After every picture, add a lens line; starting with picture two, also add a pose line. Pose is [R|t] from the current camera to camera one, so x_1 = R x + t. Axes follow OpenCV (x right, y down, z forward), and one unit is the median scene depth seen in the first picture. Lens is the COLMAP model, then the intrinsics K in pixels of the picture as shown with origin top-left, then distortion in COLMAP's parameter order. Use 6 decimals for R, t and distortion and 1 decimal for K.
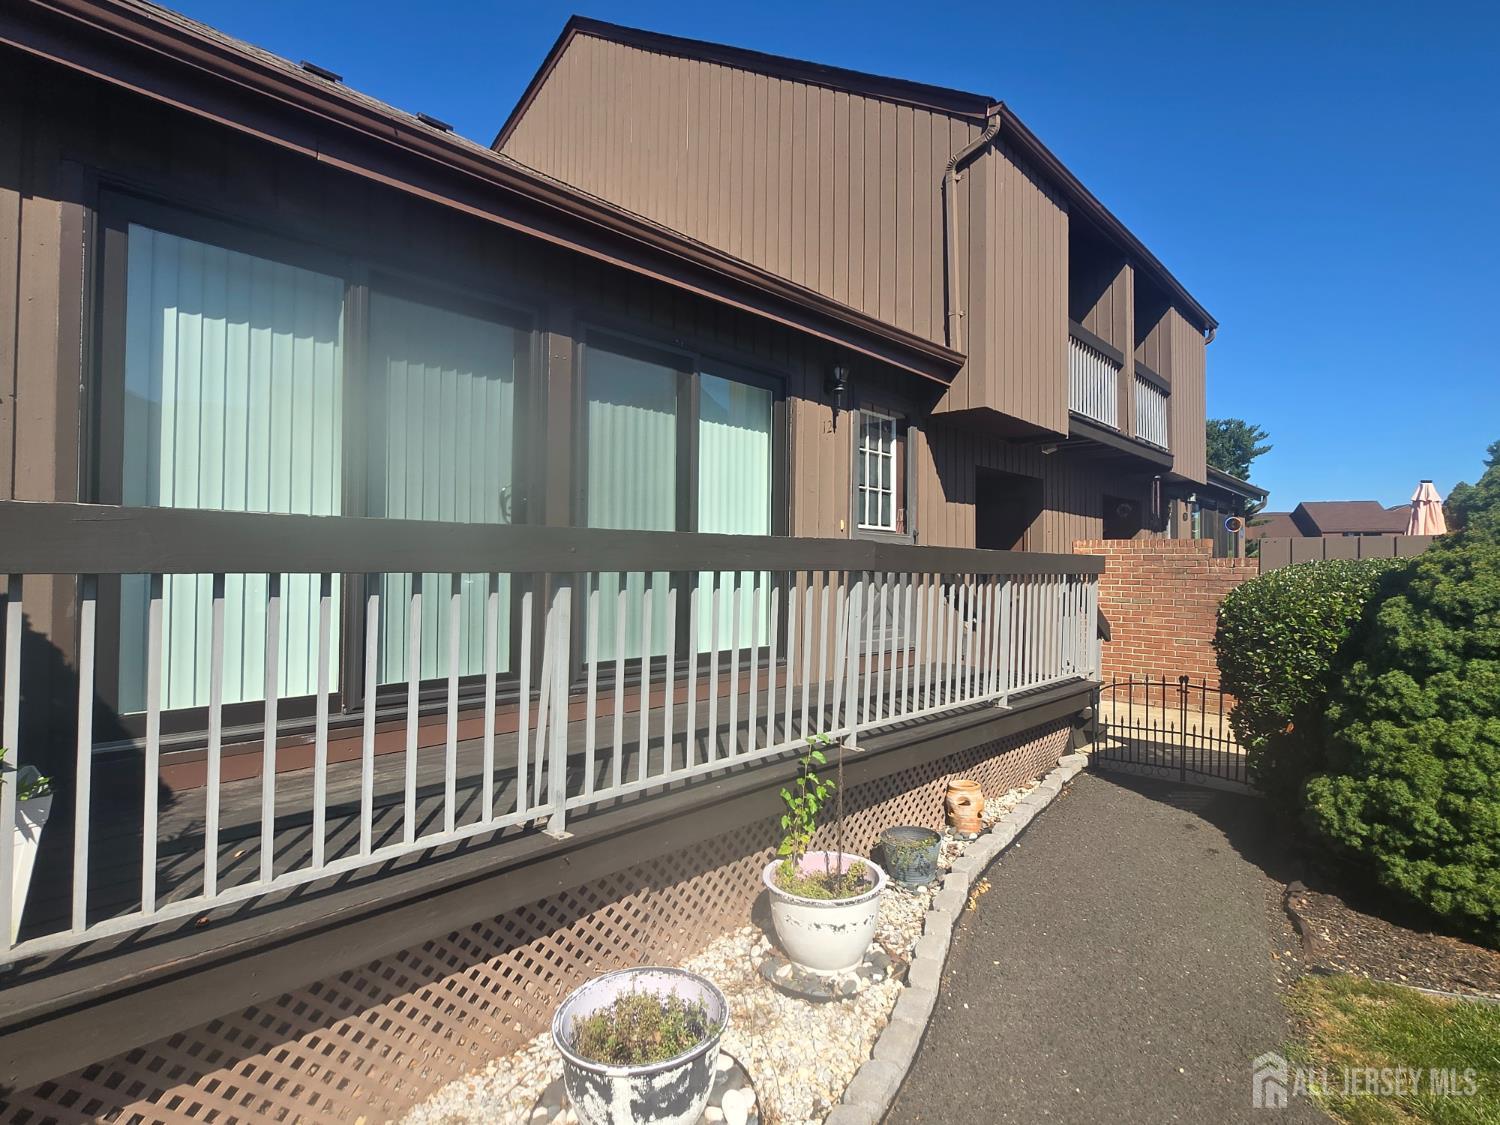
lens RADIAL K [[772.2, 0, 753.0], [0, 772.2, 549.7], [0, 0, 1]] dist [-0.007108, 0.001494]
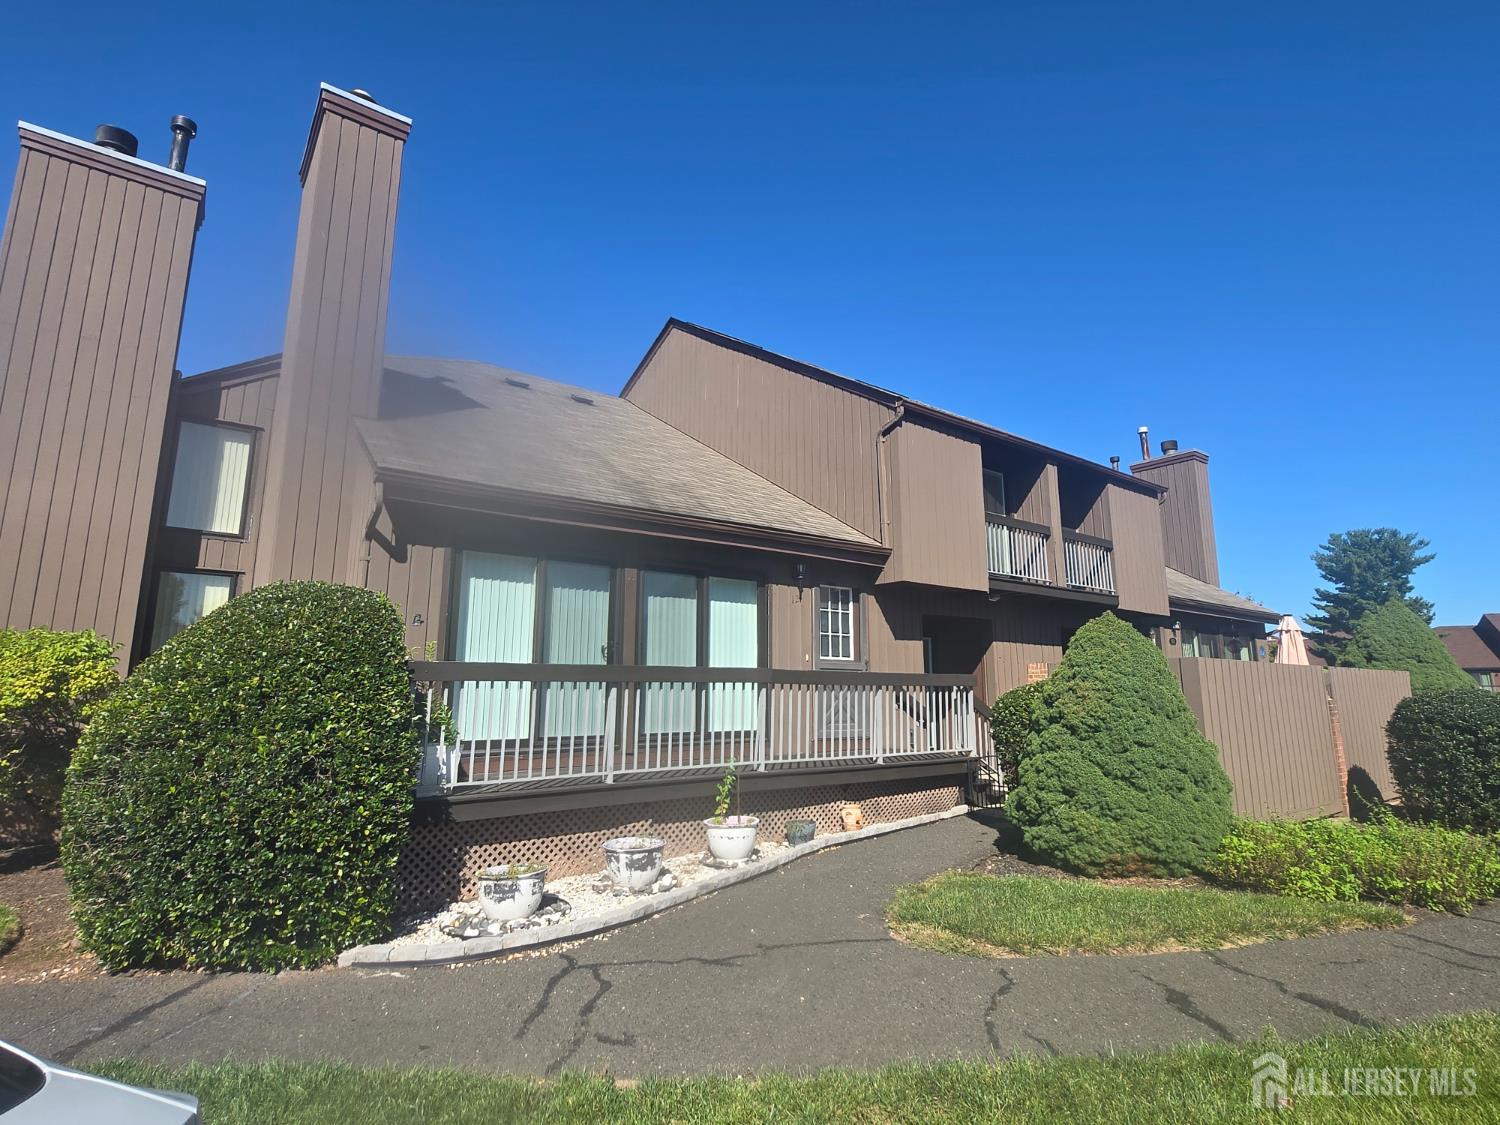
lens RADIAL K [[772.2, 0, 752.2], [0, 772.2, 556.0], [0, 0, 1]] dist [-0.007108, 0.001494]
pose [[0.984247, -0.037510, -0.172774, 0.313700], [0.010735, 0.988111, -0.153367, 0.005468], [0.176473, 0.149097, 0.972948, -0.705061]]
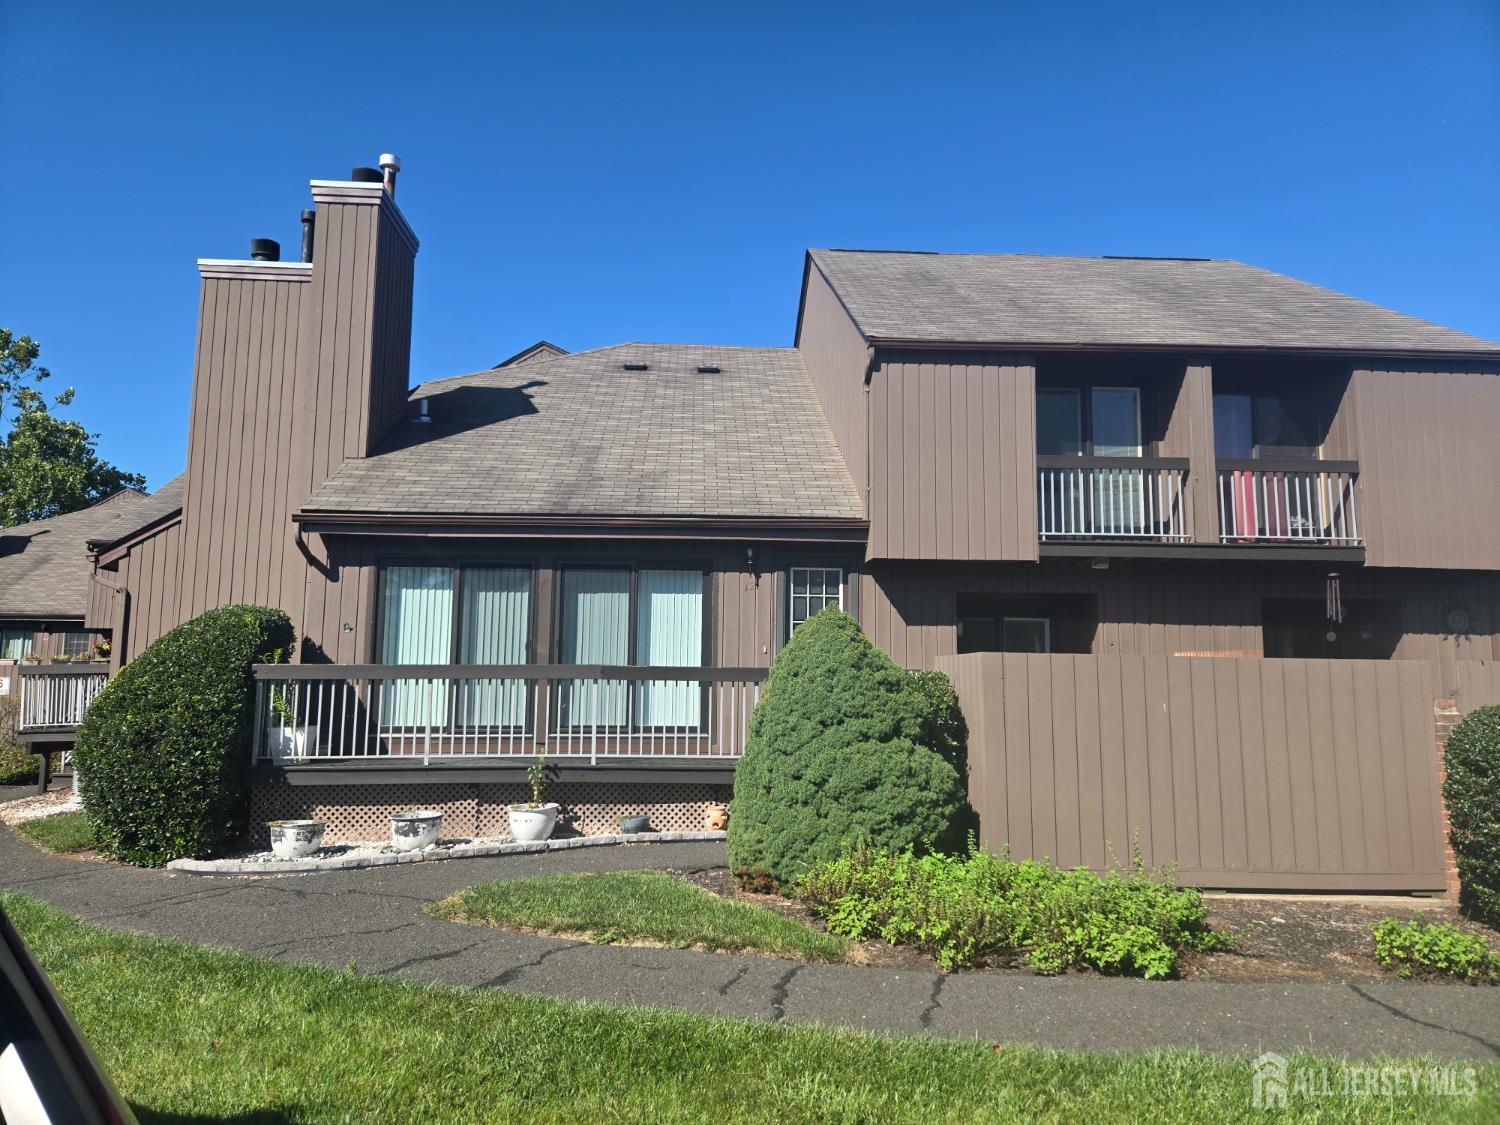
lens RADIAL K [[1005.0, 0, 748.0], [0, 1005.0, 559.9], [0, 0, 1]] dist [0.051142, -0.036994]
pose [[0.711229, -0.081461, -0.698225, 1.575354], [0.012357, 0.994558, -0.103447, -0.004559], [0.702852, 0.064947, 0.708365, -0.449692]]
